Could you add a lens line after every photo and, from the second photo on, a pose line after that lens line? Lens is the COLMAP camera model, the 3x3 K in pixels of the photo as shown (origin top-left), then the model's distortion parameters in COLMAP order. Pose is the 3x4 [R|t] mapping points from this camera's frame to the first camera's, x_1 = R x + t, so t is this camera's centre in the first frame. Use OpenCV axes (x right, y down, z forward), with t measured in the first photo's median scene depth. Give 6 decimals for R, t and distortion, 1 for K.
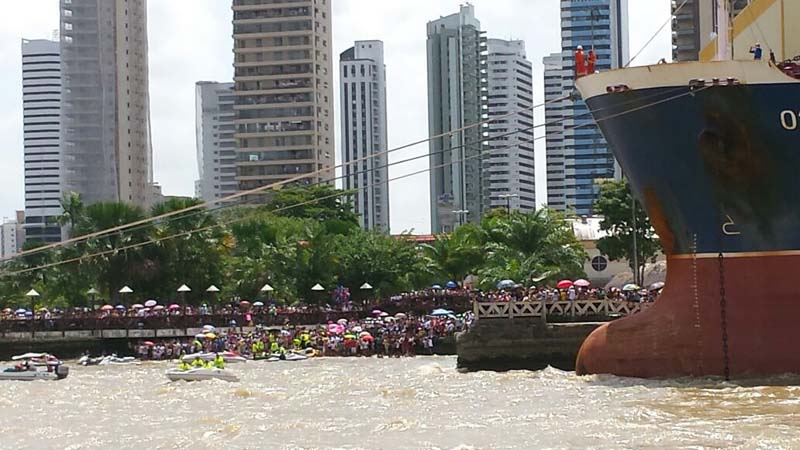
lens RADIAL K [[2256.9, 0, 400.3], [0, 2256.9, 223.8], [0, 0, 1]] dist [0.381919, 0.000000]
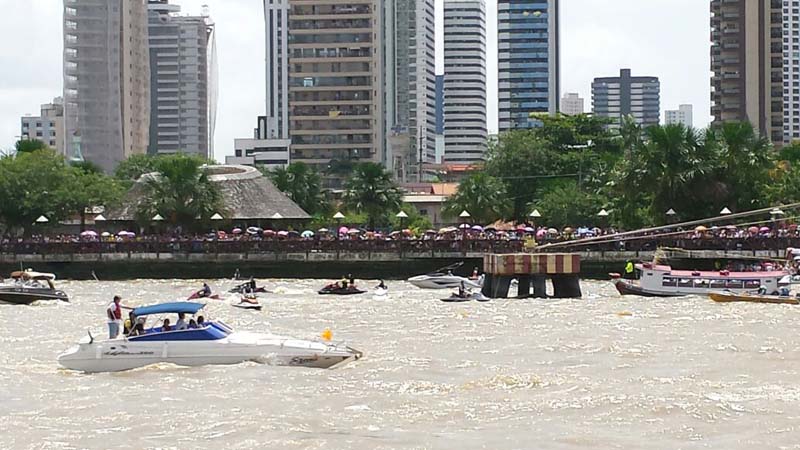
lens RADIAL K [[2256.9, 0, 400.8], [0, 2256.9, 230.5], [0, 0, 1]] dist [0.381919, 0.000000]
pose [[0.989019, 0.014692, 0.147059, -0.170344], [-0.019502, 0.999319, 0.031321, 0.003608], [-0.146499, -0.033845, 0.988632, 0.007871]]
